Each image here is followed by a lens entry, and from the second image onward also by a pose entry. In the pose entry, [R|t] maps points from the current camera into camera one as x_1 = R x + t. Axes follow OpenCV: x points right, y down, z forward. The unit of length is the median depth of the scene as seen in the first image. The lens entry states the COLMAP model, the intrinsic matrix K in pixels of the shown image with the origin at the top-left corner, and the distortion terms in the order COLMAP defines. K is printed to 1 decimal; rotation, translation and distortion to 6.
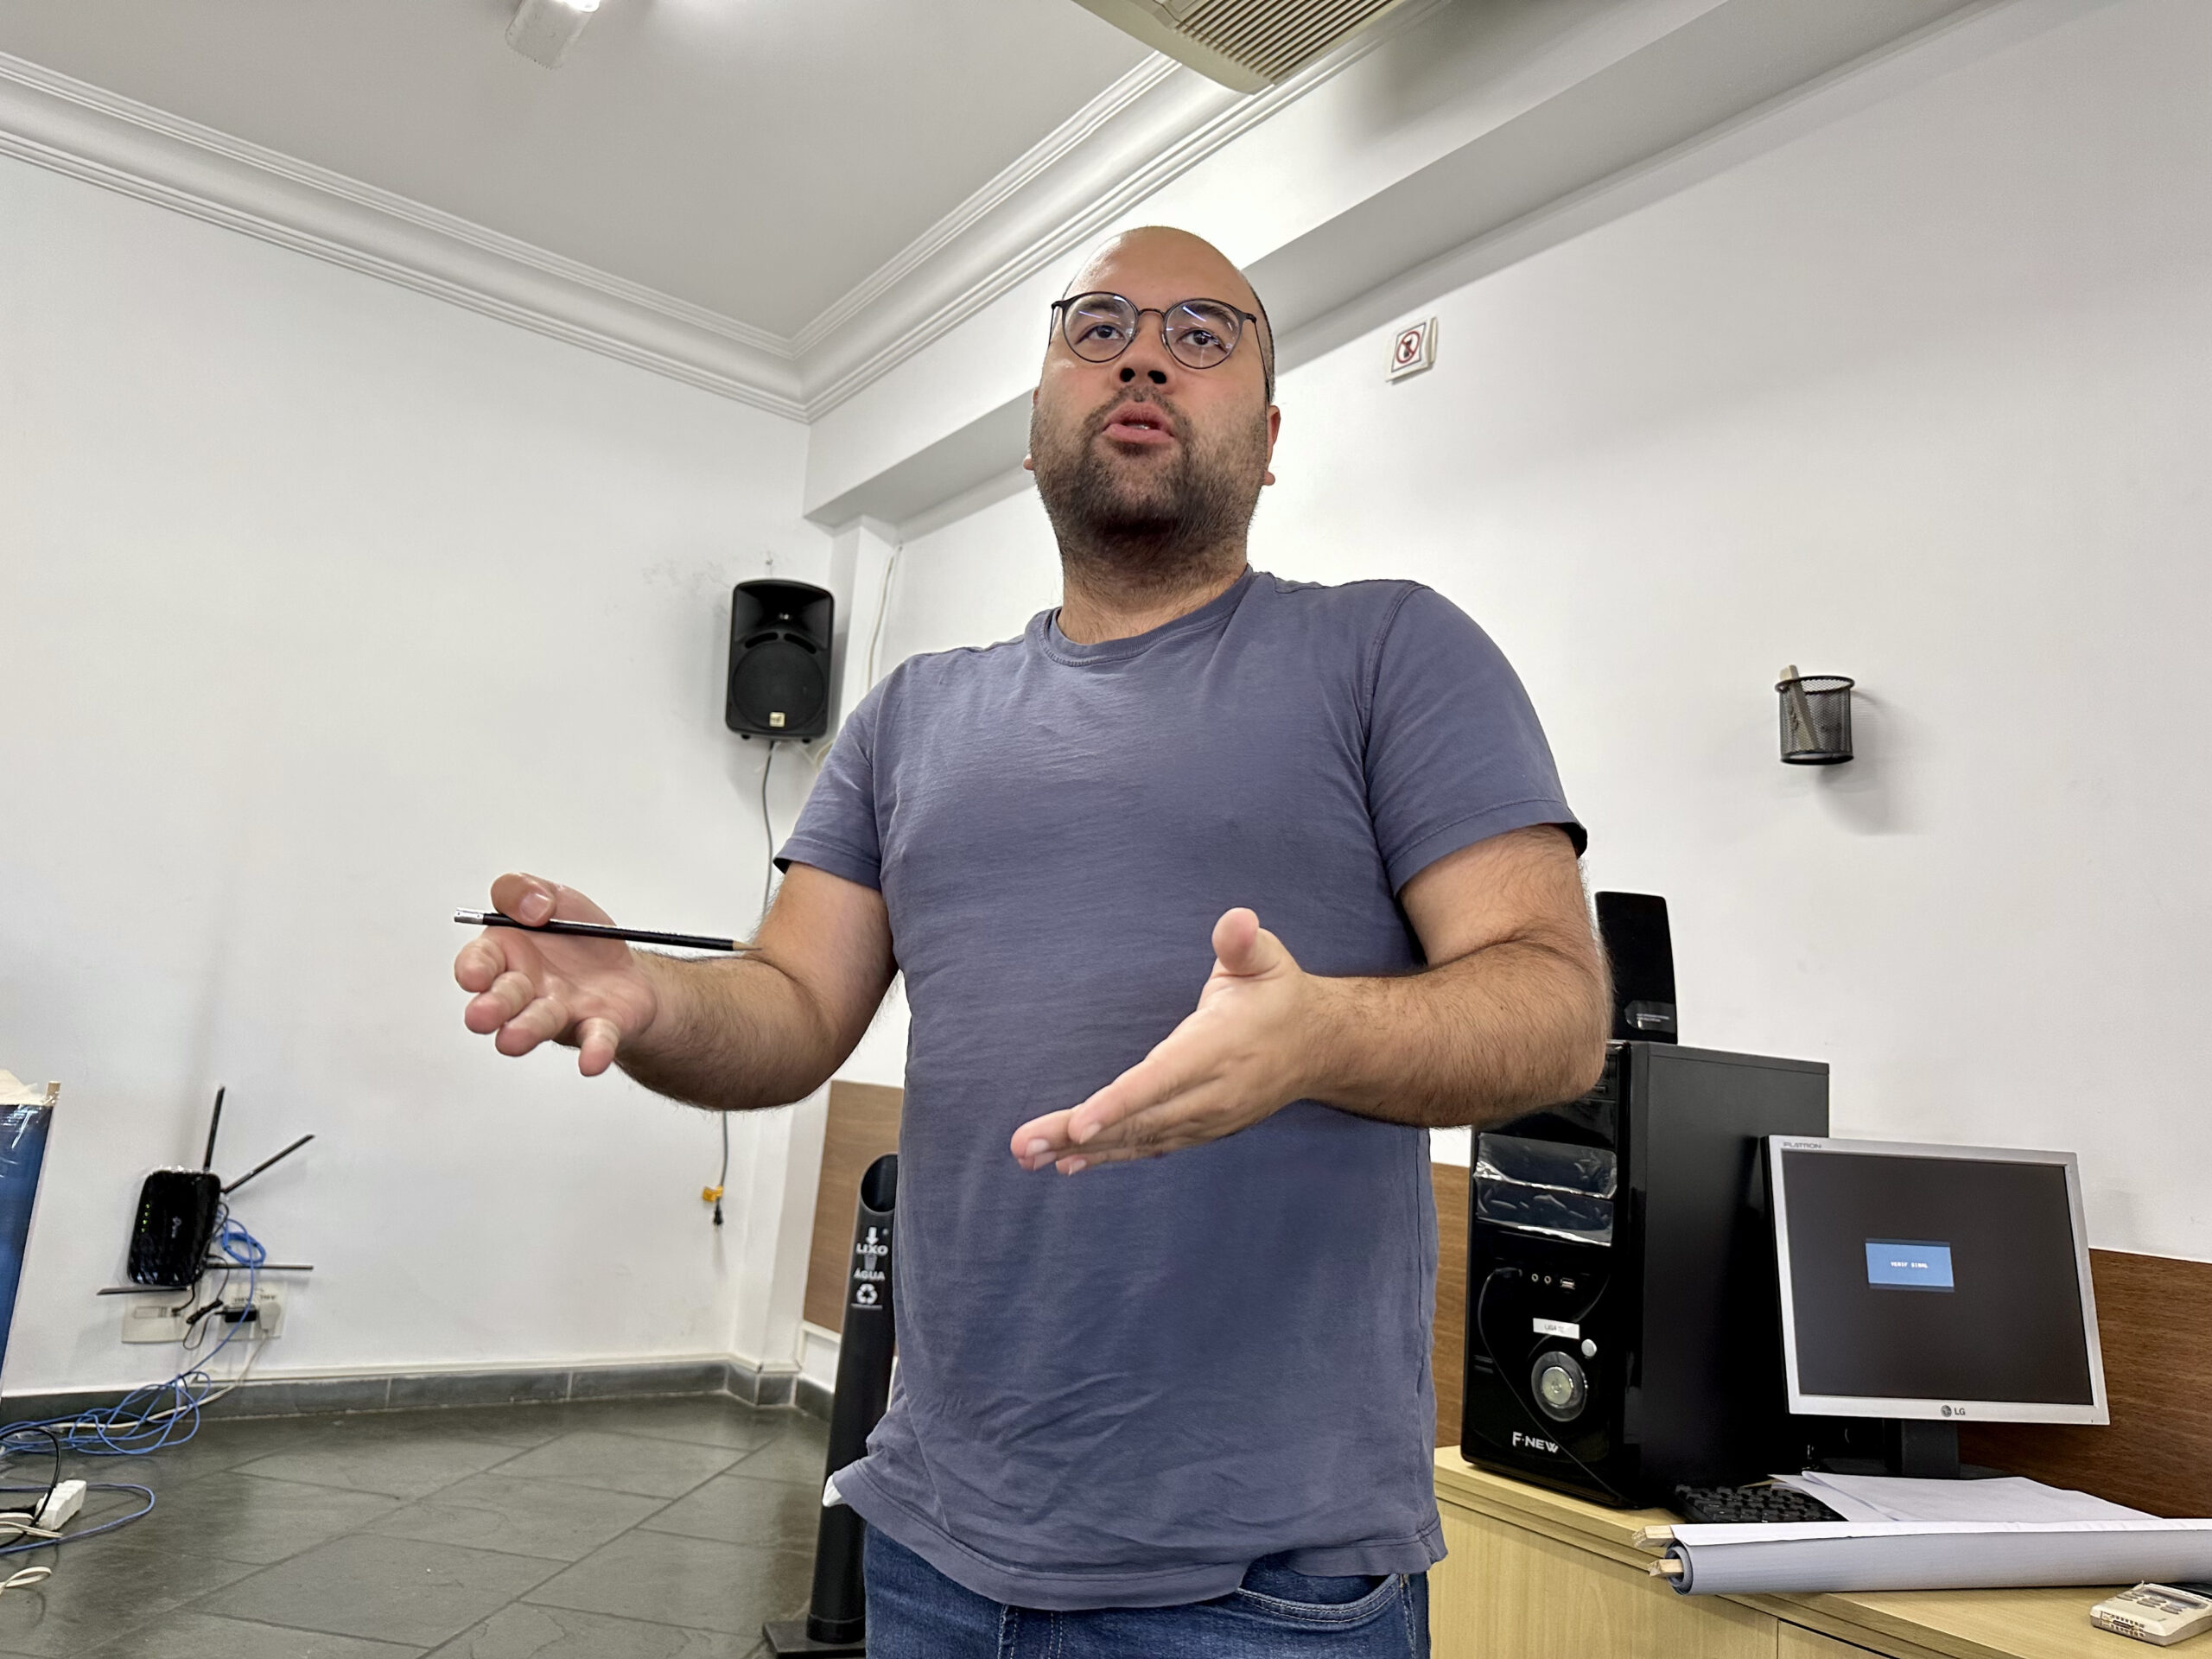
lens RADIAL K [[1566.7, 0, 1132.8], [0, 1566.7, 831.7], [0, 0, 1]] dist [0.037160, -0.069851]
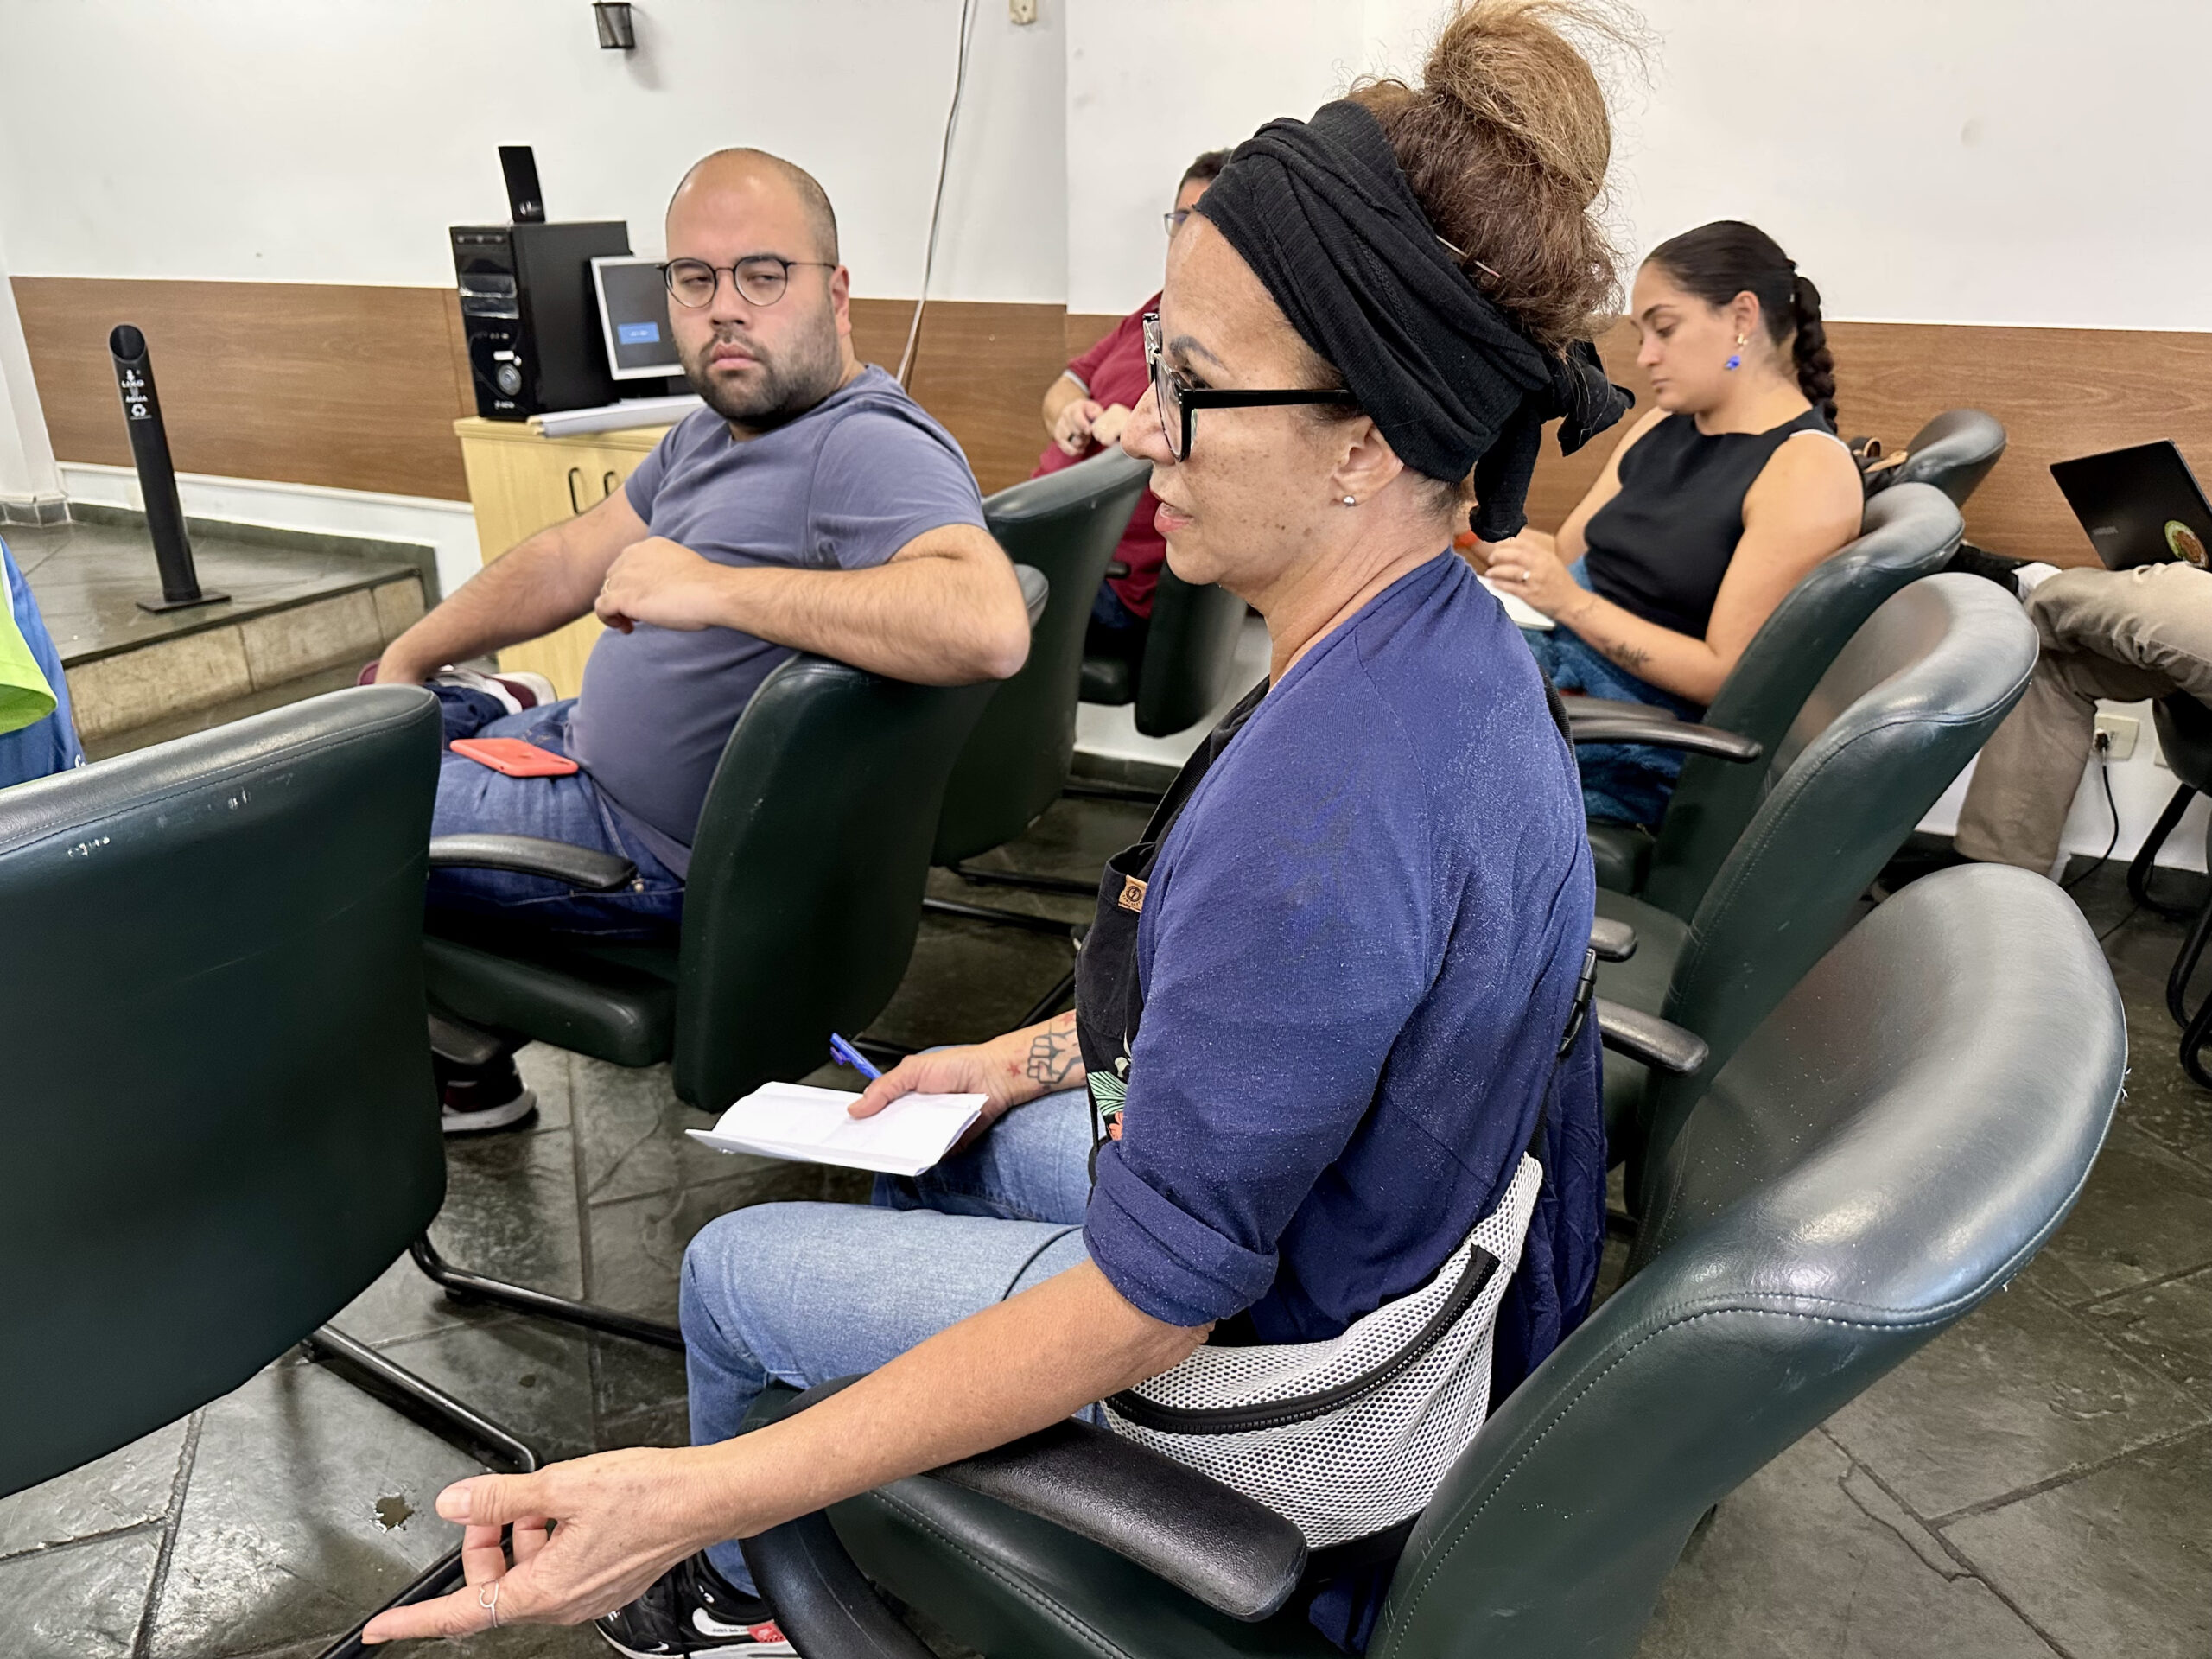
lens RADIAL K [[1566.7, 0, 1132.8], [0, 1566.7, 831.7], [0, 0, 1]] dist [0.037160, -0.069851]
pose [[0.882435, -0.255356, 0.395097, -0.015958], [0.009051, 0.848917, 0.528449, -0.297534], [-0.470347, -0.462746, 0.751425, -1.443314]]
